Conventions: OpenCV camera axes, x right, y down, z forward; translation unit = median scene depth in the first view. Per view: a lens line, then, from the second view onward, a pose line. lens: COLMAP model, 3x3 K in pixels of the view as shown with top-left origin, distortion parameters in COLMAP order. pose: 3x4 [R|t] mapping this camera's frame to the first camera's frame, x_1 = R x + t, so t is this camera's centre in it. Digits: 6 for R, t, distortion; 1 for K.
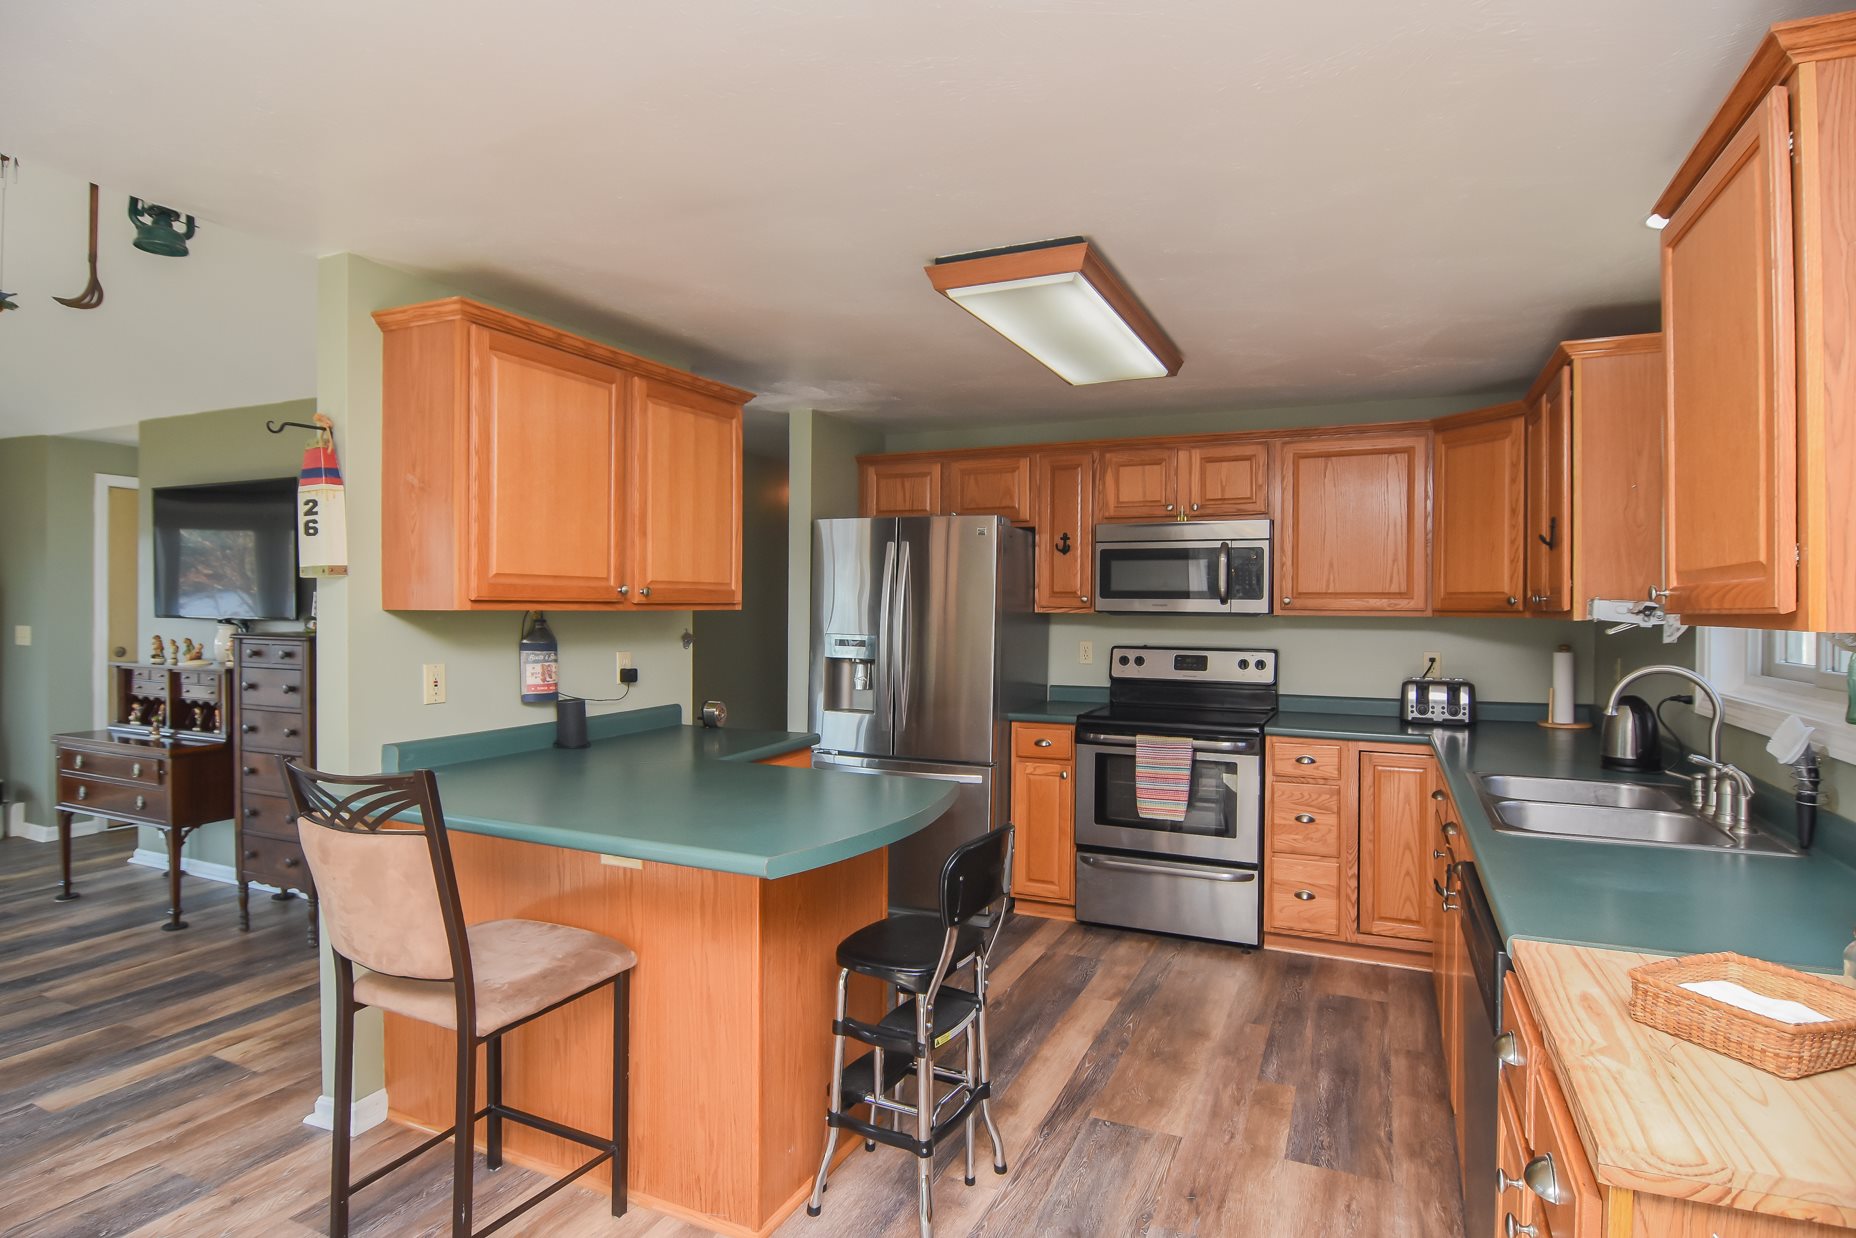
lens RADIAL K [[994.3, 0, 923.6], [0, 994.3, 612.5], [0, 0, 1]] dist [-0.003977, -0.013617]
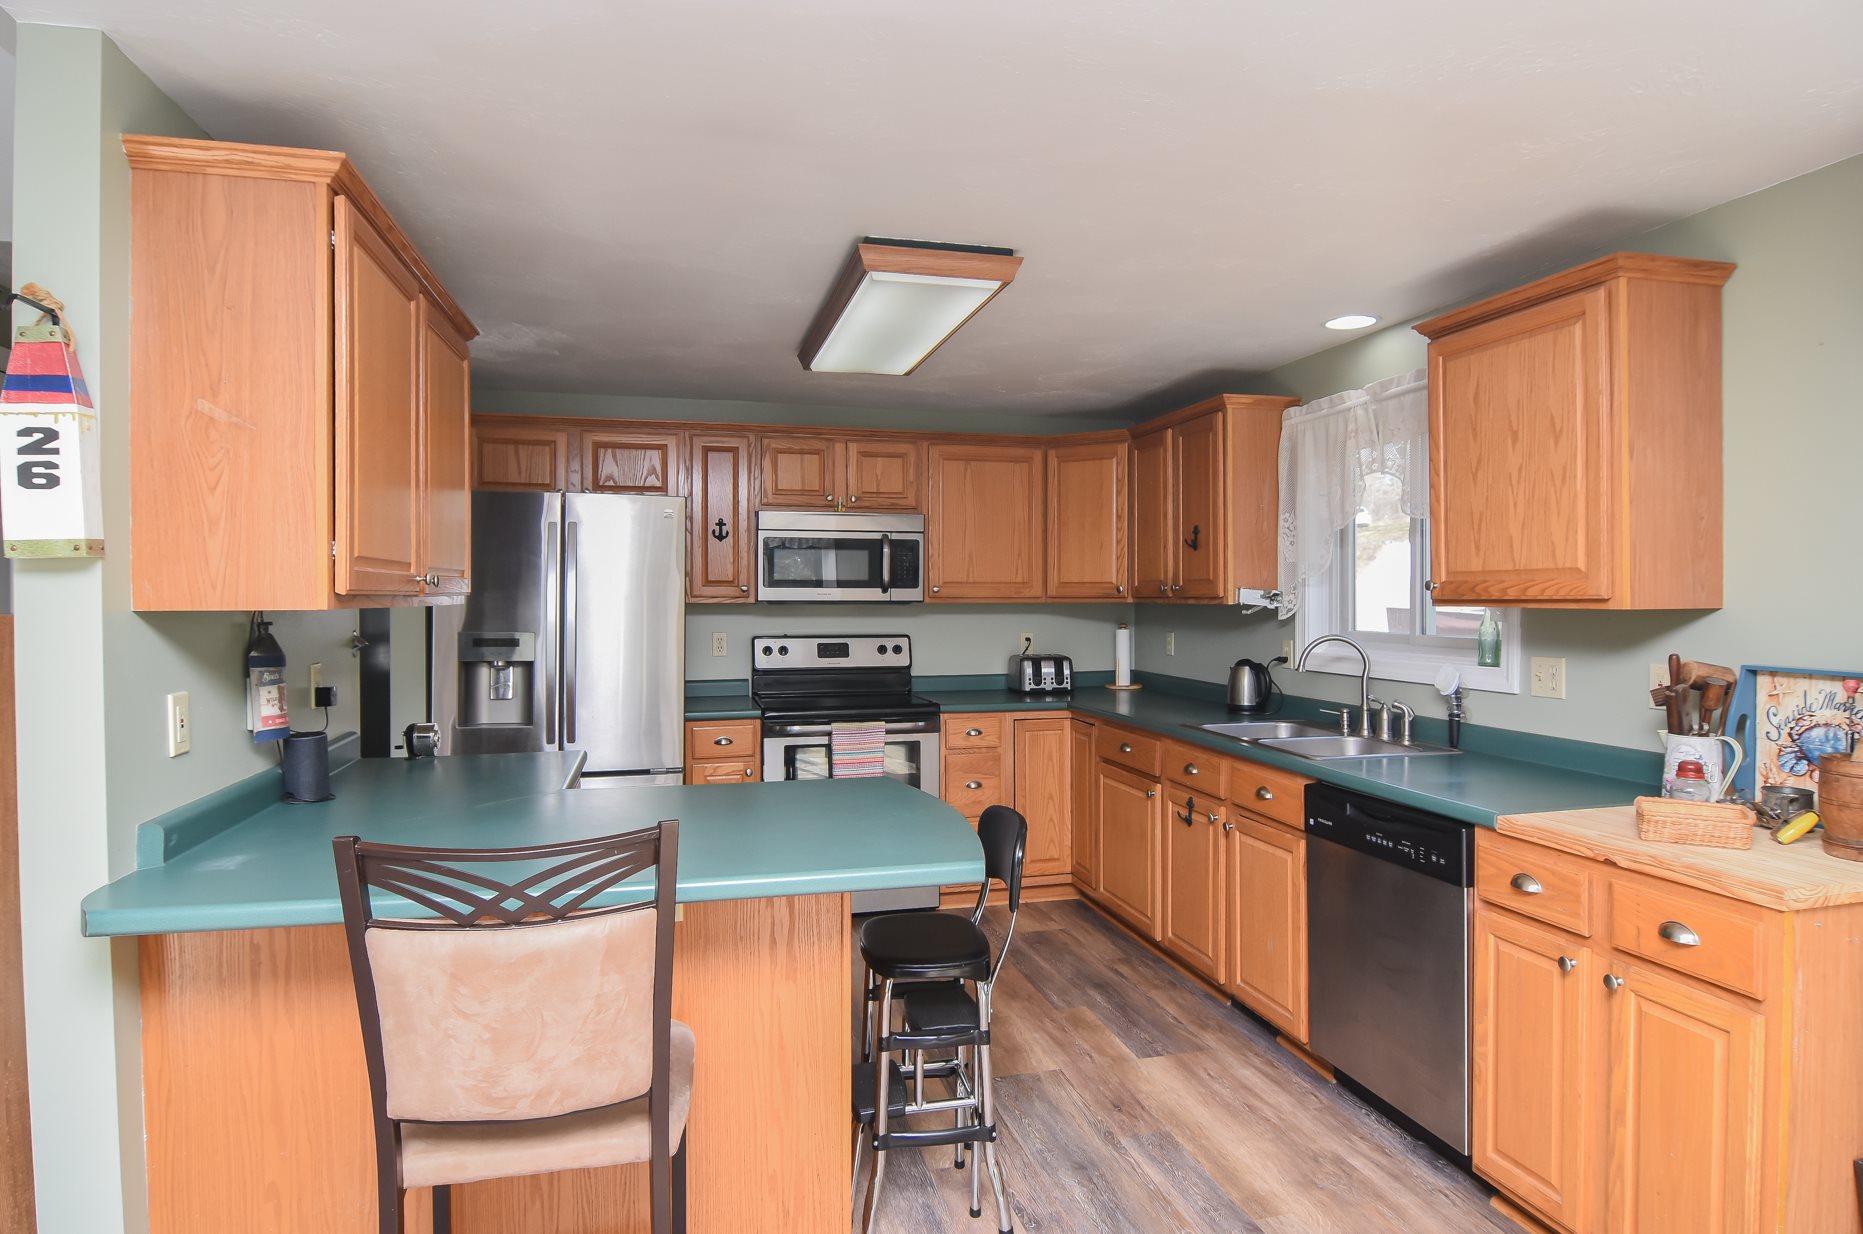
lens RADIAL K [[1051.3, 0, 937.0], [0, 1051.3, 603.6], [0, 0, 1]] dist [-0.014601, -0.000167]
pose [[0.771805, -0.012058, 0.635745, -0.389818], [0.009724, 0.999927, 0.007160, -0.004856], [-0.635785, 0.000656, 0.771866, 0.113357]]
